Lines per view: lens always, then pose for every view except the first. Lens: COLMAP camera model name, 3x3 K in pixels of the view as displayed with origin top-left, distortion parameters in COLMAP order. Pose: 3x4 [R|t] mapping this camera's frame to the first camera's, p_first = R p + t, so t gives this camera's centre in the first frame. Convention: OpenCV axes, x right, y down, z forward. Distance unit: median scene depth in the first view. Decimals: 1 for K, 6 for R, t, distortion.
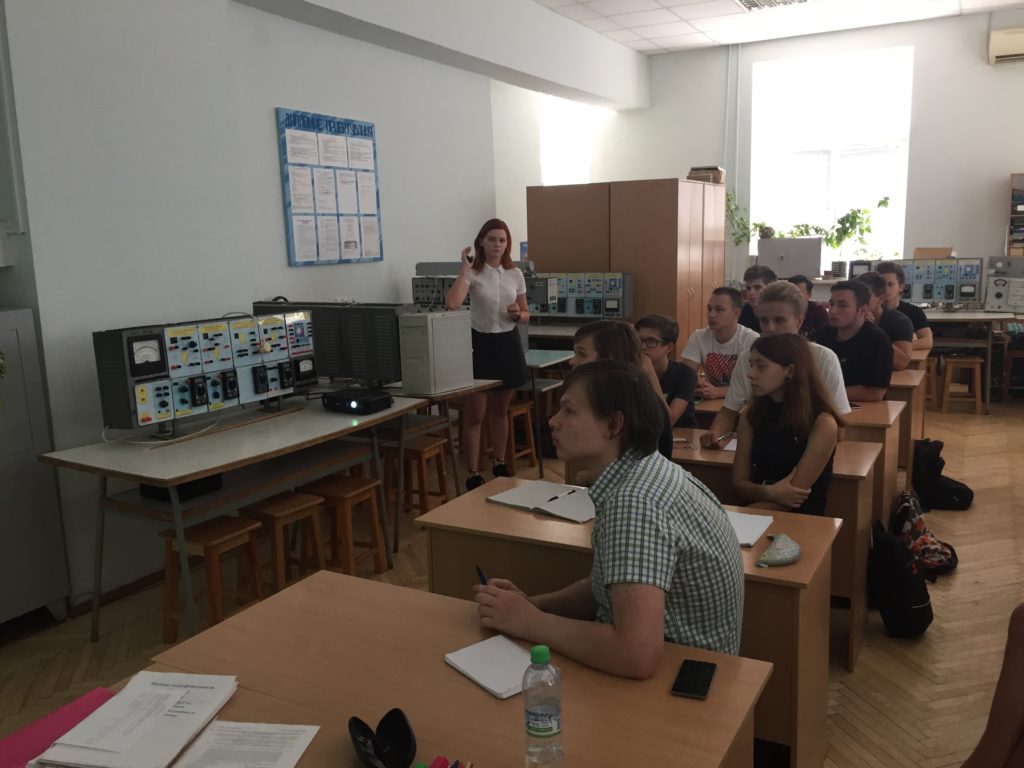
lens RADIAL K [[884.6, 0, 511.6], [0, 884.6, 374.7], [0, 0, 1]] dist [0.089967, -0.130246]
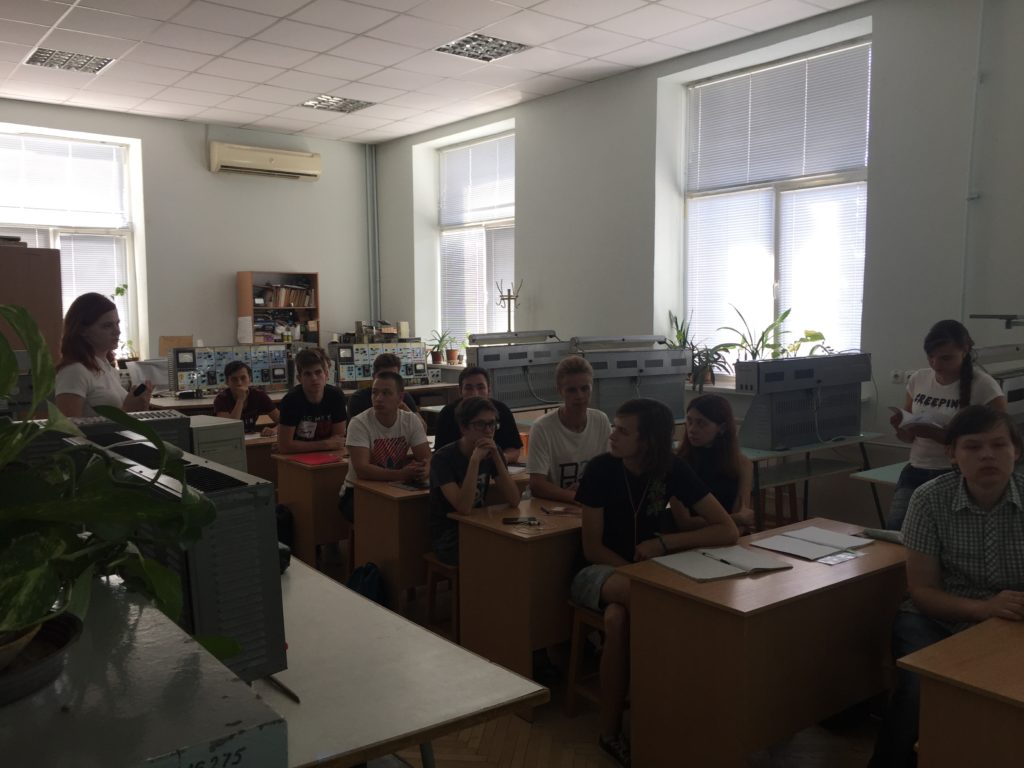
lens RADIAL K [[884.6, 0, 511.6], [0, 884.6, 374.7], [0, 0, 1]] dist [0.089967, -0.130246]
pose [[0.398876, -0.042216, 0.916032, -0.595185], [0.135005, 0.990758, -0.013127, -0.058447], [-0.907012, 0.128905, 0.400889, 0.449651]]
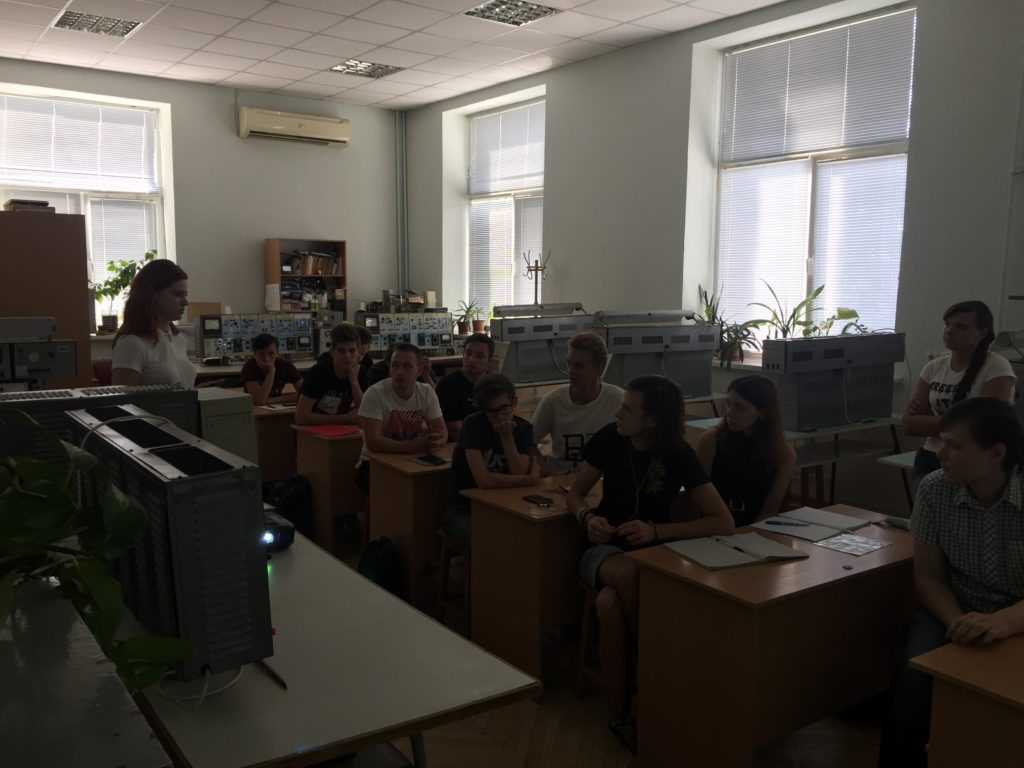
lens RADIAL K [[884.6, 0, 511.6], [0, 884.6, 374.7], [0, 0, 1]] dist [0.089967, -0.130246]
pose [[0.435472, -0.067133, 0.897696, -0.571728], [0.116971, 0.992981, 0.017516, -0.064332], [-0.892570, 0.097376, 0.440268, 0.438699]]
